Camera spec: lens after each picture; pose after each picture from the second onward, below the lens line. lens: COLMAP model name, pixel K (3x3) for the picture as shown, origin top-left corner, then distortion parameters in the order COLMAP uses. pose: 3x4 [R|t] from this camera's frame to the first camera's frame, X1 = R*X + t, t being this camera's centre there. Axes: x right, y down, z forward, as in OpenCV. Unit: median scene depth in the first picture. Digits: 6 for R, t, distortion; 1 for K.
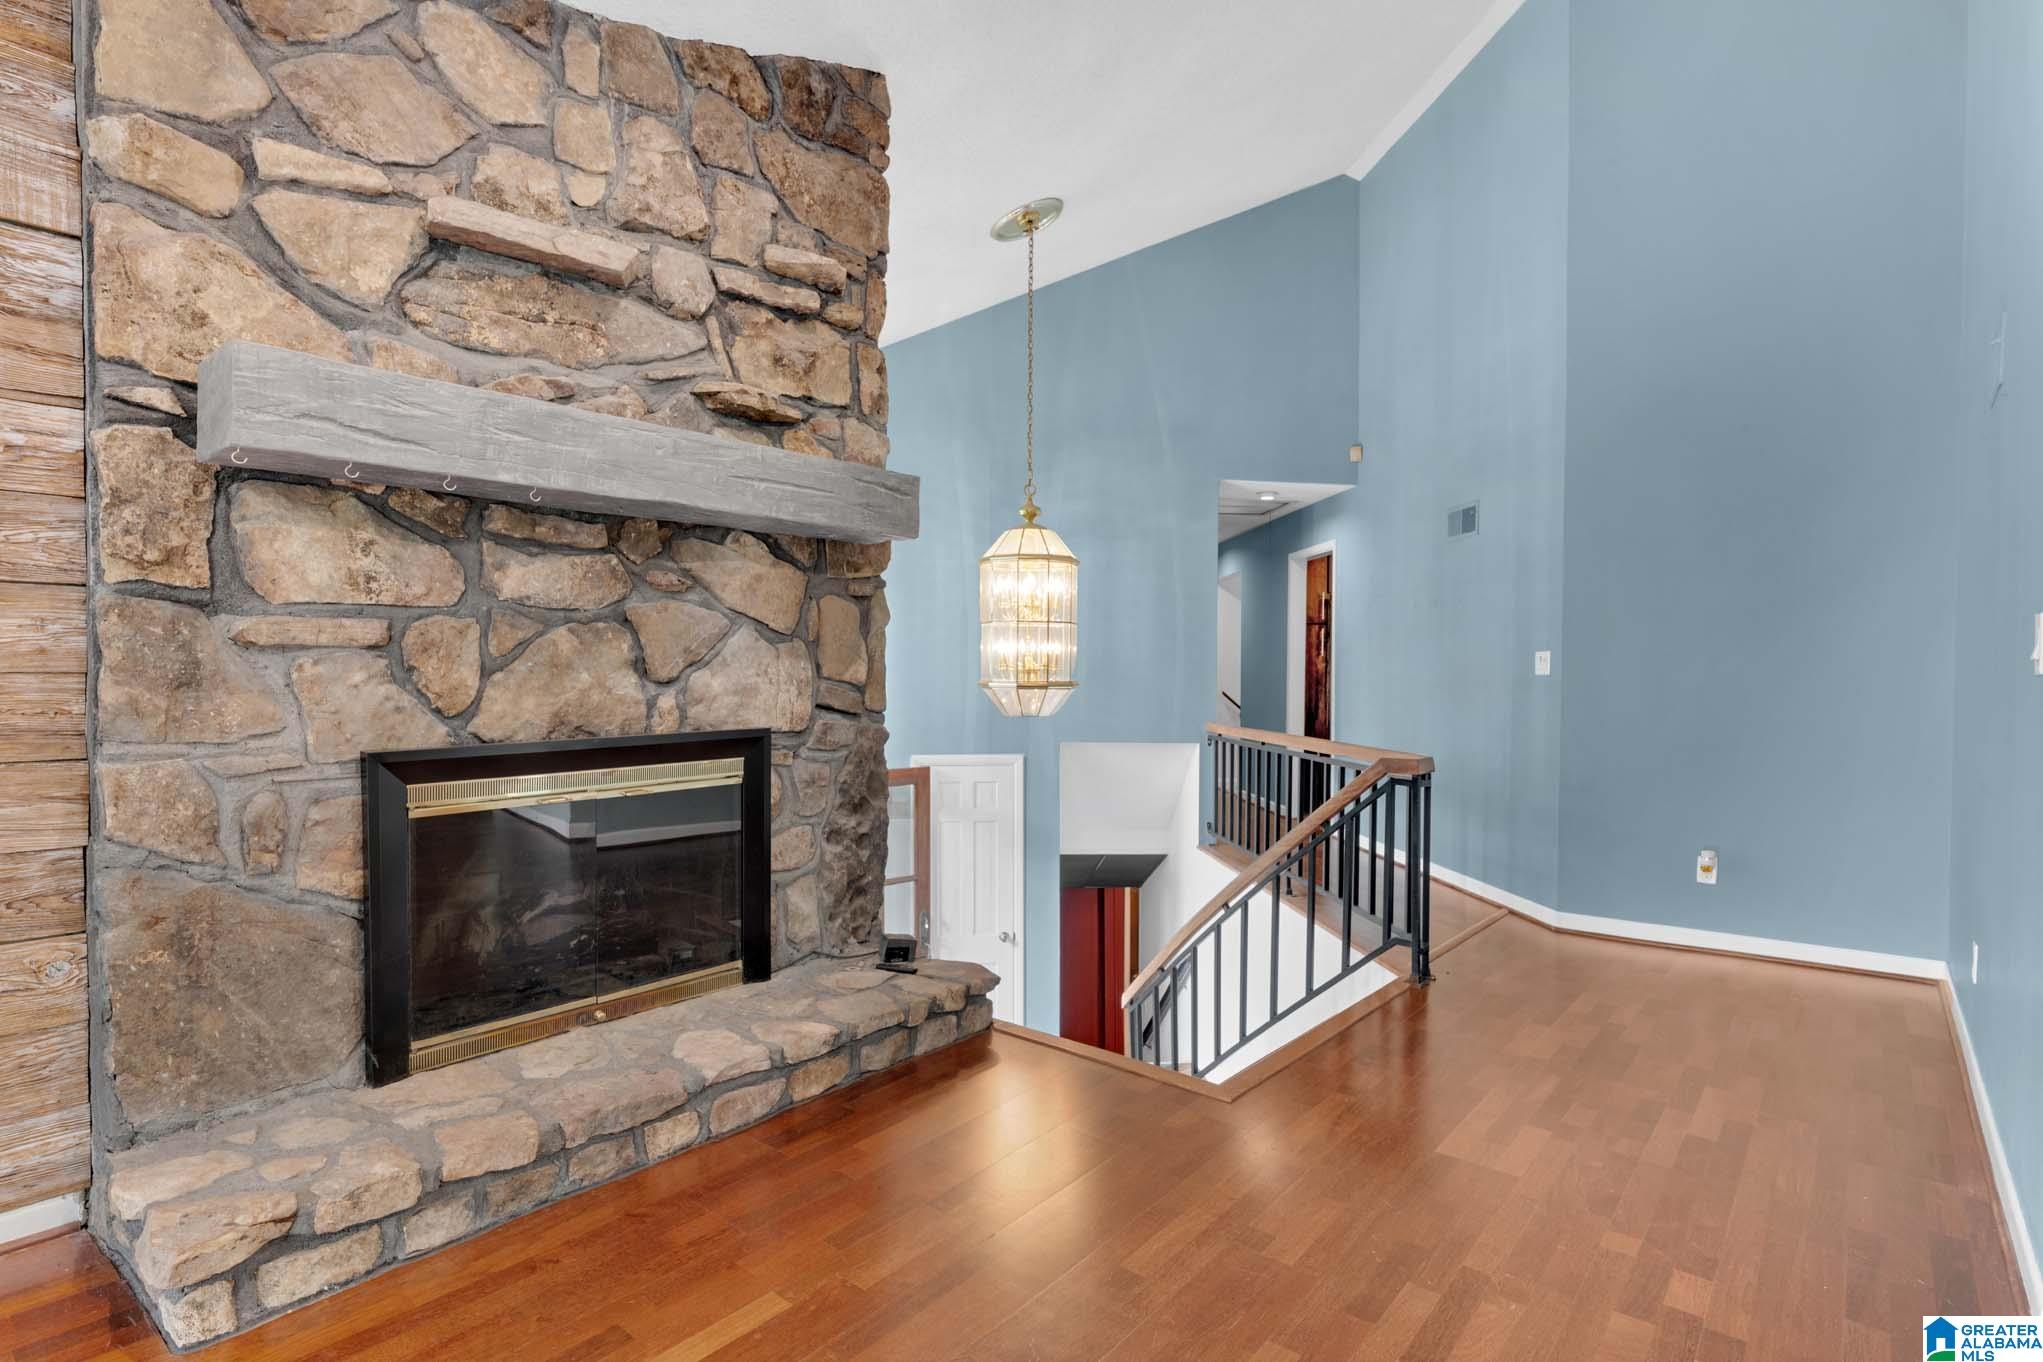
lens RADIAL K [[1050.5, 0, 1020.2], [0, 1050.5, 682.1], [0, 0, 1]] dist [-0.005556, 0.000129]
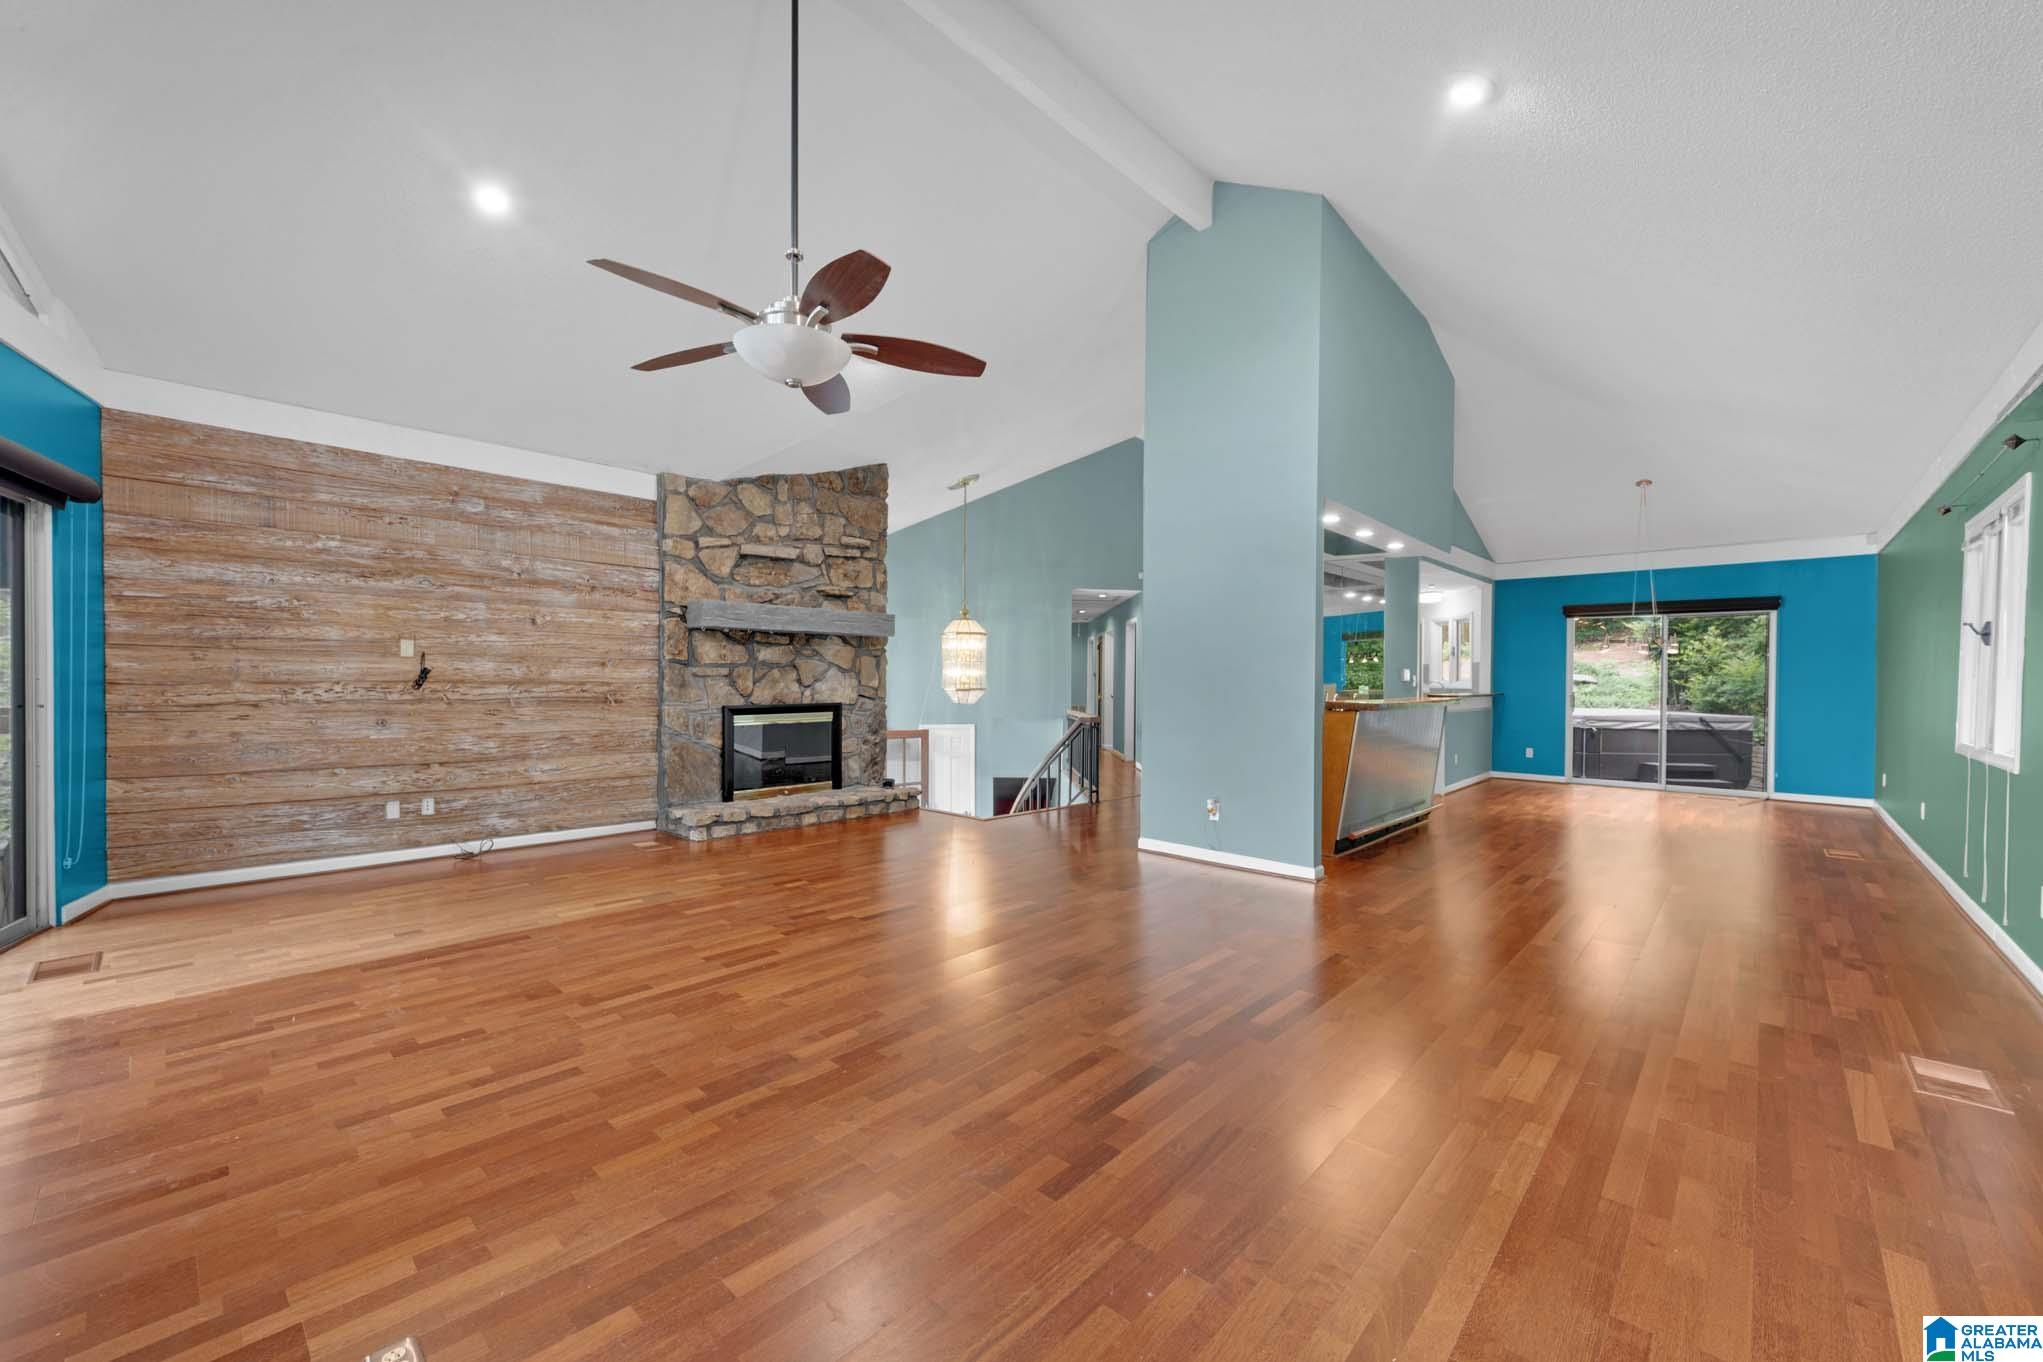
lens RADIAL K [[820.9, 0, 1021.9], [0, 820.9, 685.2], [0, 0, 1]] dist [0.001425, 0.000018]
pose [[0.998427, 0.002350, -0.056009, 0.417567], [-0.002839, 0.999959, -0.008654, 0.014928], [0.055987, 0.008799, 0.998393, -1.344242]]
